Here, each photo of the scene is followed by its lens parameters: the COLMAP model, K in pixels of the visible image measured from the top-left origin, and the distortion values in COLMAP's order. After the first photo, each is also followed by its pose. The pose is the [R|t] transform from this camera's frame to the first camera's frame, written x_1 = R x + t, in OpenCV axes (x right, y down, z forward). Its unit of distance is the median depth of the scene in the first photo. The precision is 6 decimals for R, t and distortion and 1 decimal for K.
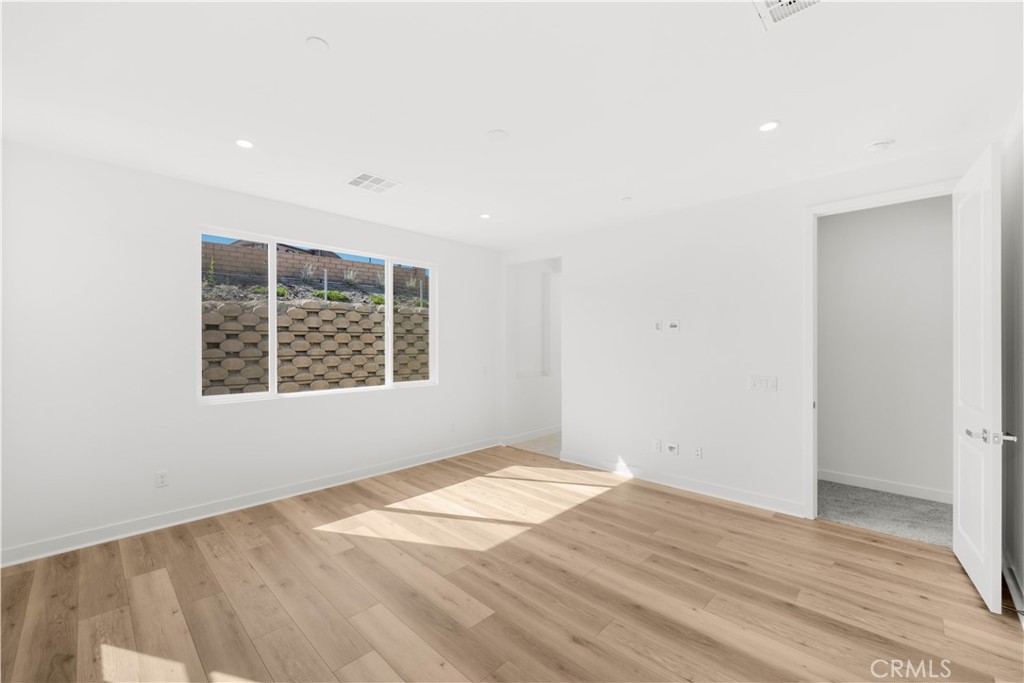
lens RADIAL K [[418.6, 0, 509.1], [0, 418.6, 343.1], [0, 0, 1]] dist [0.003843, -0.001477]
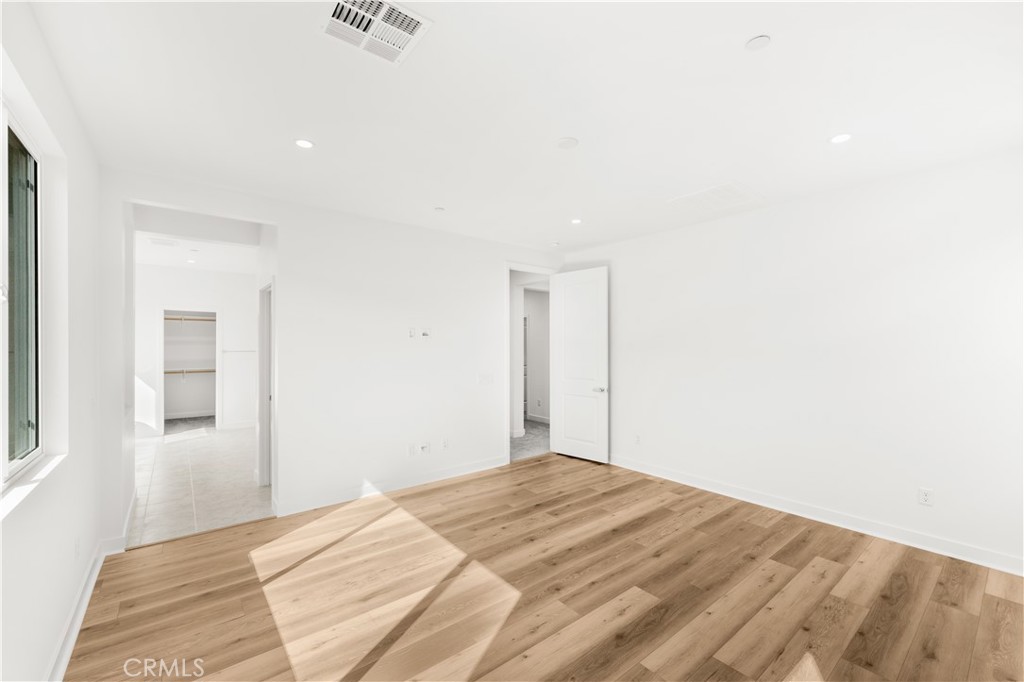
lens RADIAL K [[418.6, 0, 520.8], [0, 418.6, 340.7], [0, 0, 1]] dist [0.003843, -0.001477]
pose [[0.103833, 0.016072, 0.994465, -0.761609], [-0.003977, 0.999868, -0.015744, -0.009260], [-0.994587, -0.002320, 0.103884, 0.742375]]
